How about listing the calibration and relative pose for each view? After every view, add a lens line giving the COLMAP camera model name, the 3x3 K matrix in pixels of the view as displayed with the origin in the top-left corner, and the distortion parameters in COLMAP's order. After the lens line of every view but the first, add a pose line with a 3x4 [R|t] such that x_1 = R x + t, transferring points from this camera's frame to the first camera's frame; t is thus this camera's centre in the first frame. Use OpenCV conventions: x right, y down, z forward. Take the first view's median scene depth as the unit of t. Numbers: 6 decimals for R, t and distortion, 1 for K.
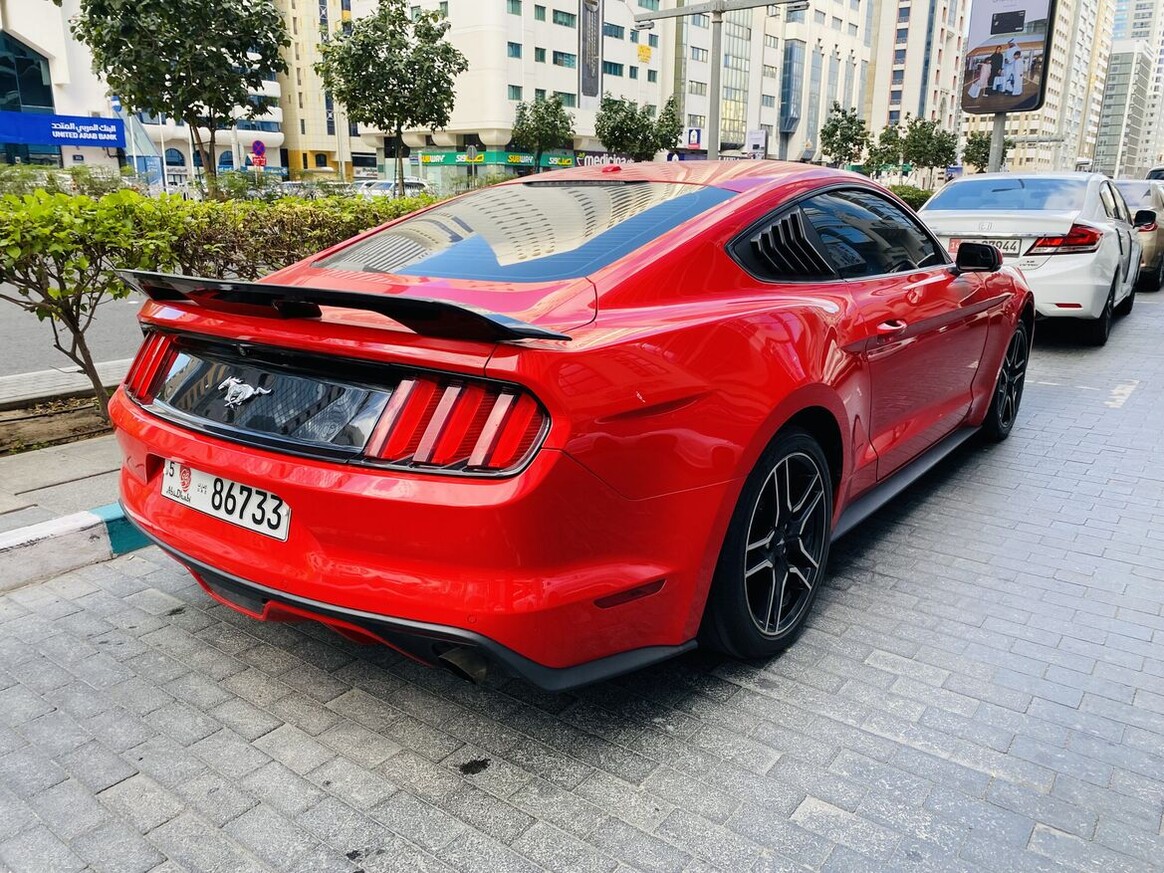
lens RADIAL K [[884.0, 0, 582.0], [0, 884.0, 436.5], [0, 0, 1]] dist [0.012417, -0.008588]
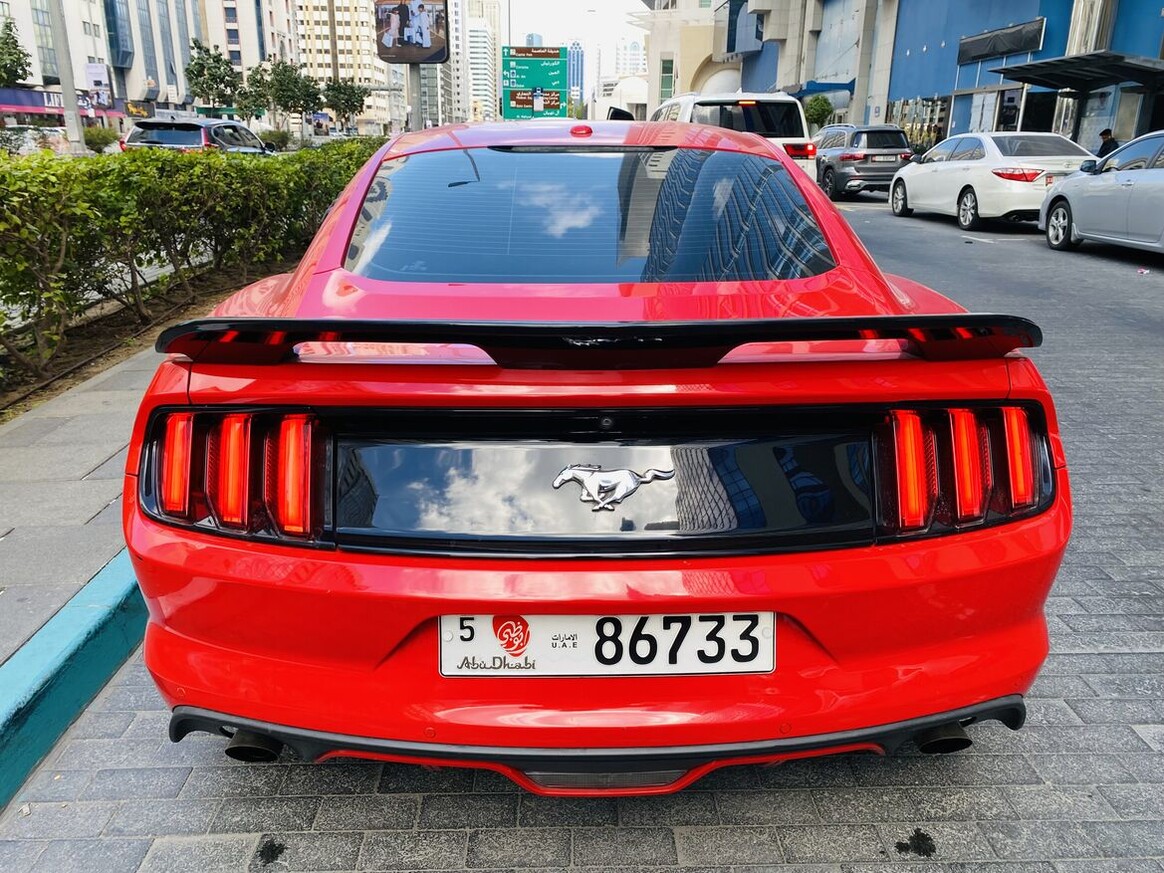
lens RADIAL K [[884.0, 0, 582.0], [0, 884.0, 436.5], [0, 0, 1]] dist [0.012417, -0.008588]
pose [[0.782162, -0.192602, 0.592560, -0.777132], [0.158492, 0.981244, 0.109732, -0.157505], [-0.602581, 0.008087, 0.798017, 0.479798]]
